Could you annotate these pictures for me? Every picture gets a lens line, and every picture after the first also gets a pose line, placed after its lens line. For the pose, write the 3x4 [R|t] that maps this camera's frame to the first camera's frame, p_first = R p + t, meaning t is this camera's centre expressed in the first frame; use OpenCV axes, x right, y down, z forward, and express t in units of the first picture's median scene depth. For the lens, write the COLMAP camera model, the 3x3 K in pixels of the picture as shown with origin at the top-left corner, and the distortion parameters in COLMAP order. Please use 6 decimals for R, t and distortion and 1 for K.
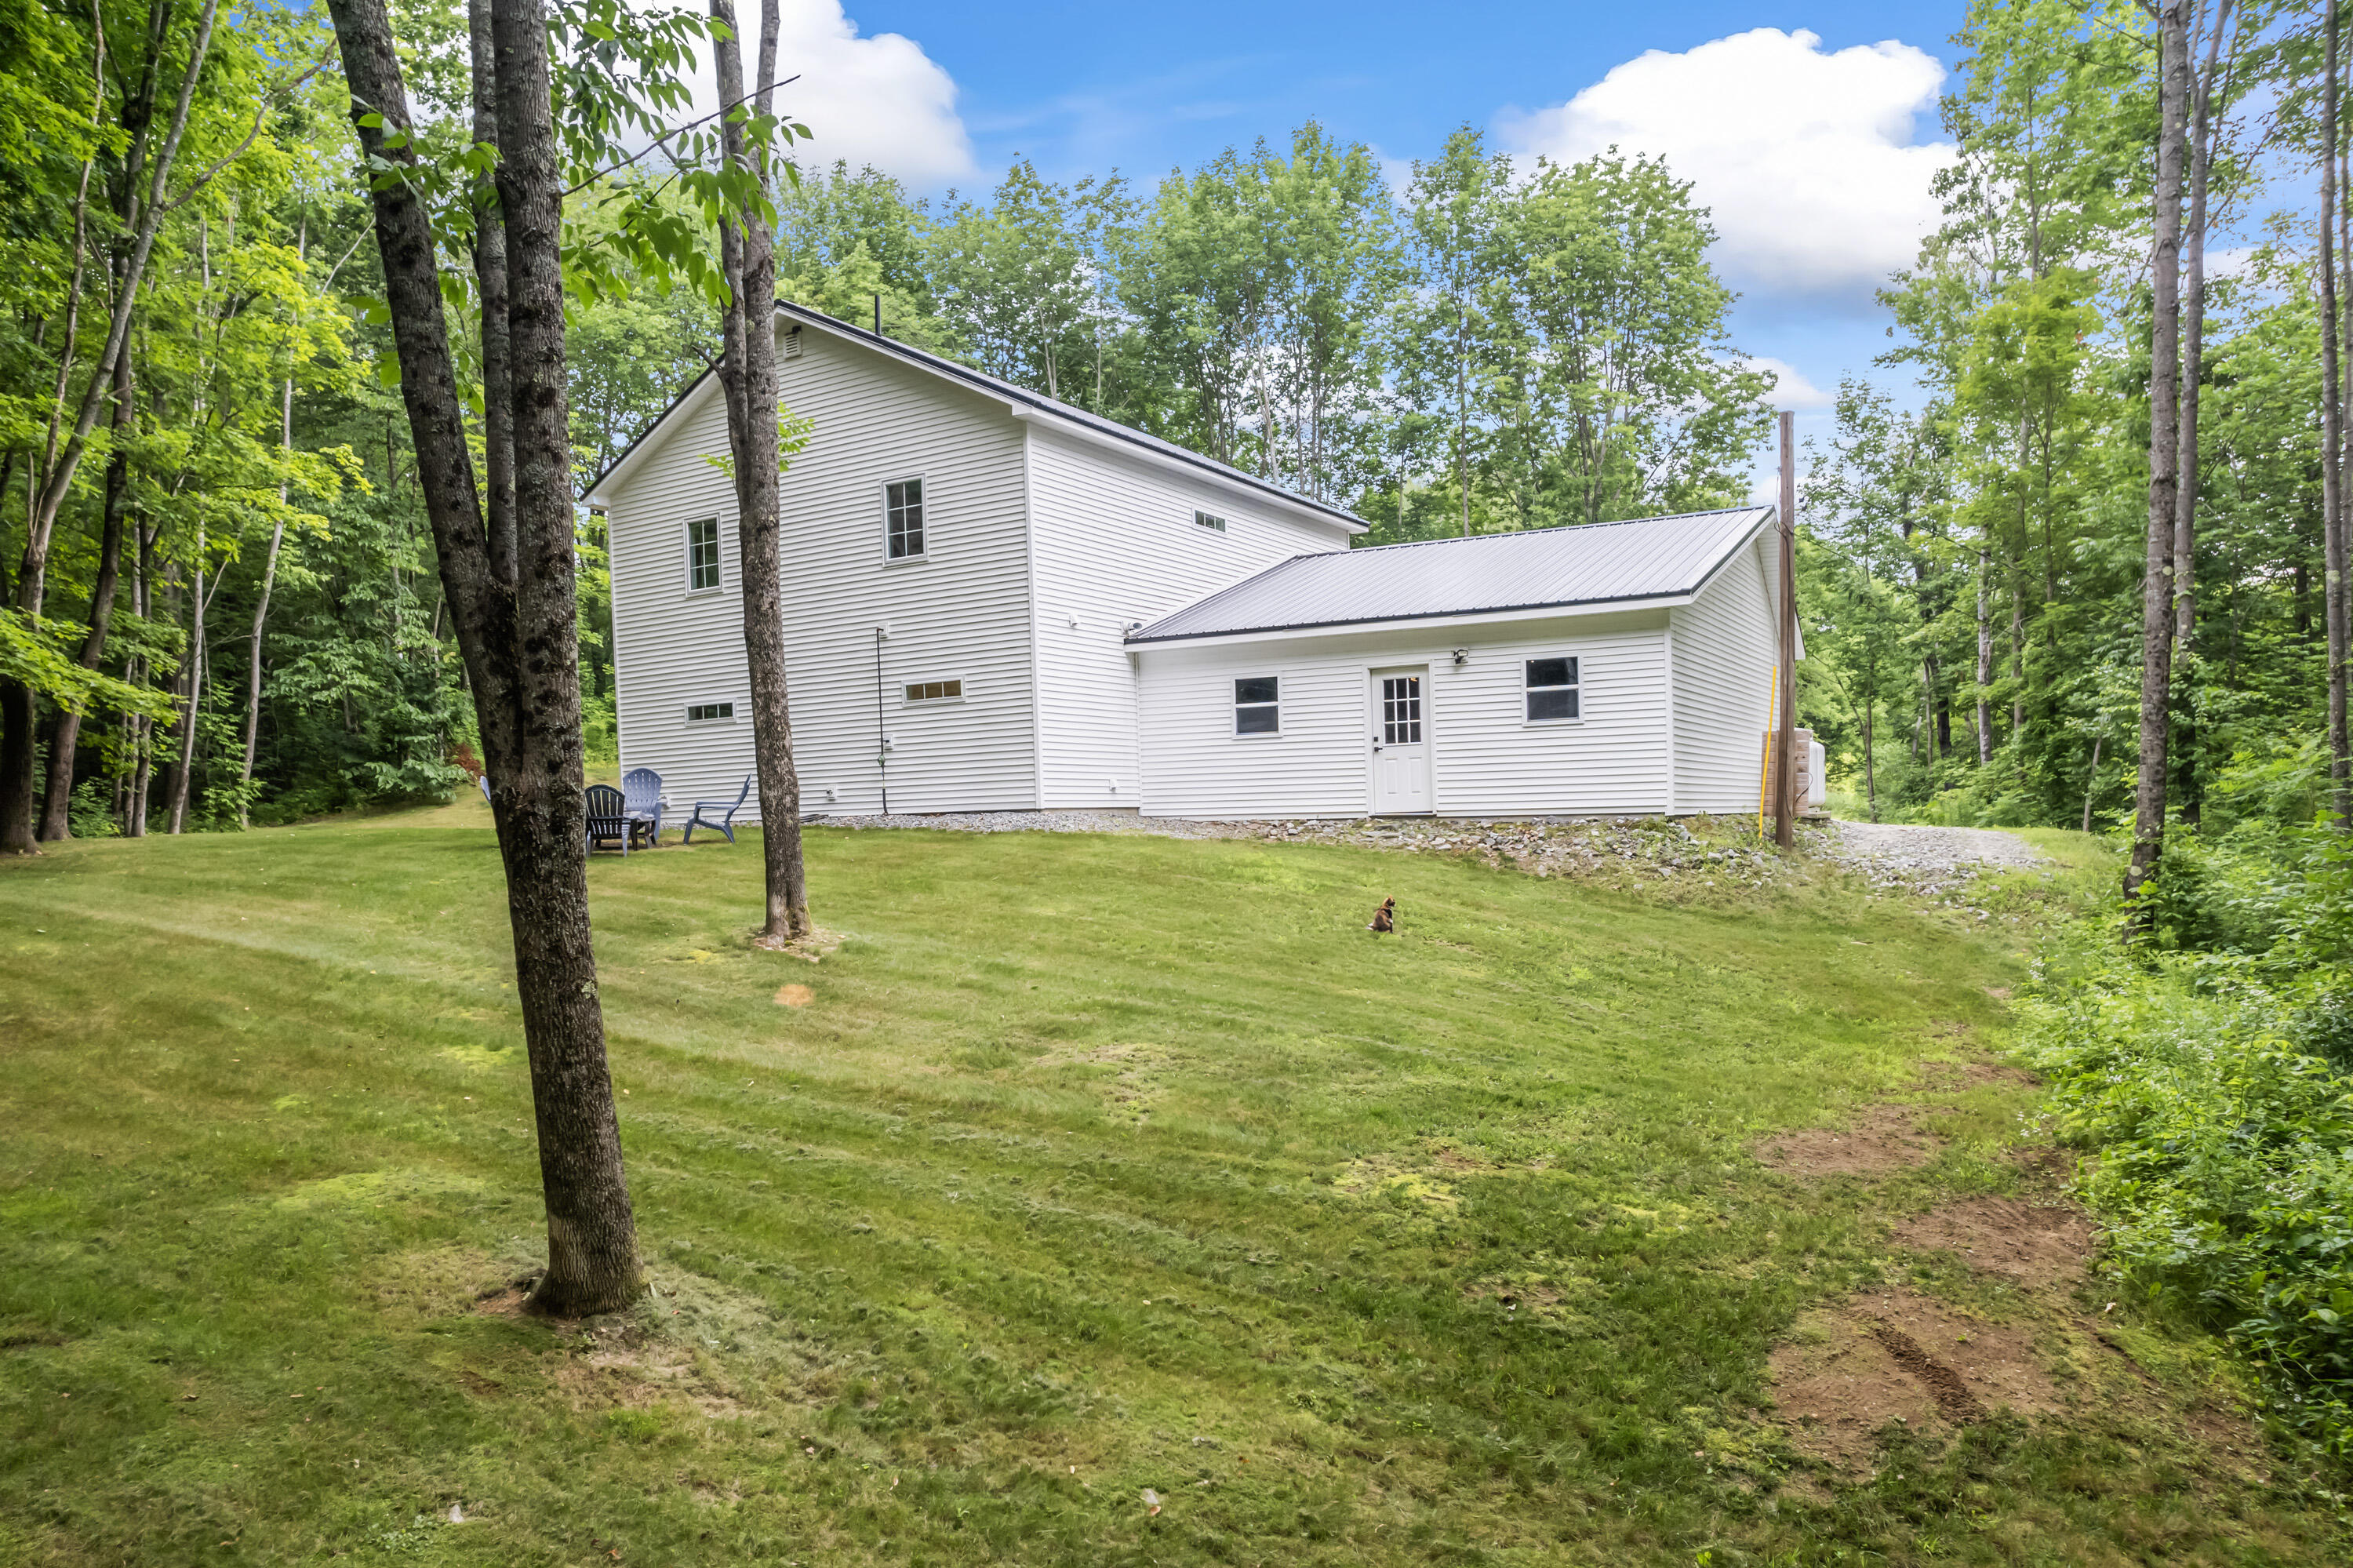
lens RADIAL K [[1483.3, 0, 1175.0], [0, 1483.3, 788.7], [0, 0, 1]] dist [0.000410, -0.000980]
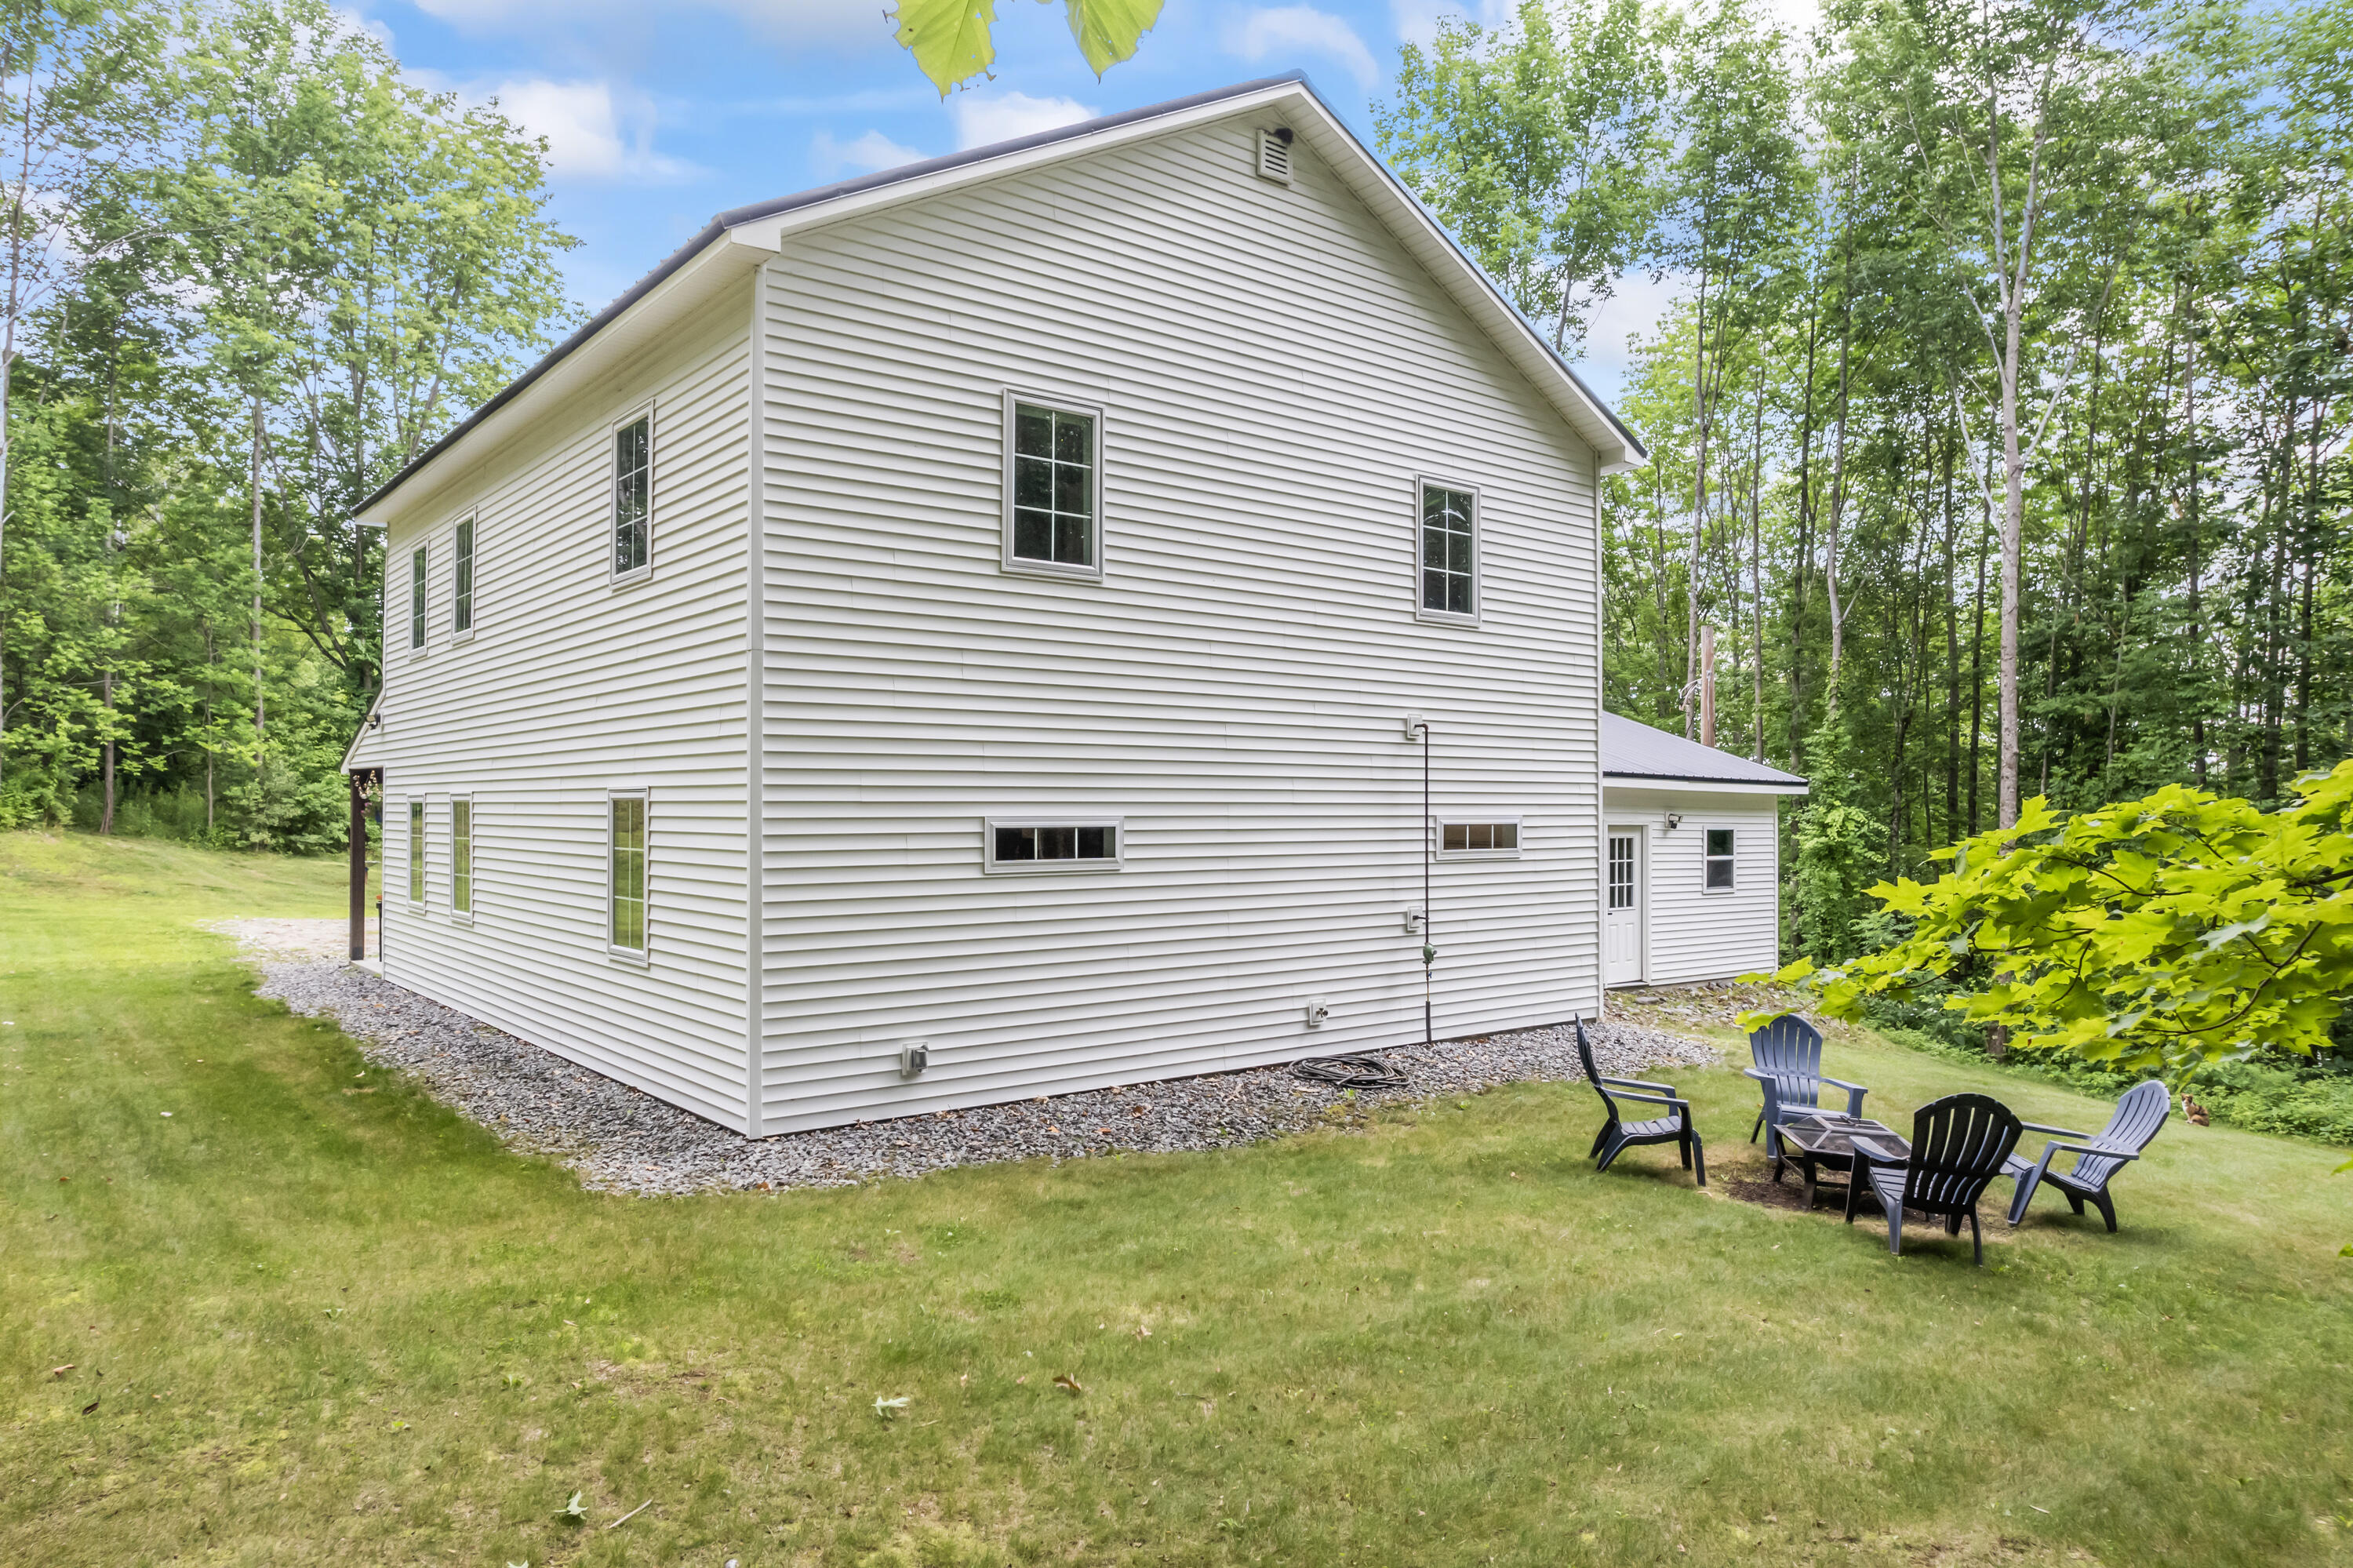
lens RADIAL K [[1483.3, 0, 1176.4], [0, 1483.3, 785.3], [0, 0, 1]] dist [0.000410, -0.000980]
pose [[0.349897, 0.053531, 0.935258, -0.820983], [-0.021332, 0.998562, -0.049174, -0.055187], [-0.936545, -0.002745, 0.350535, 0.930280]]
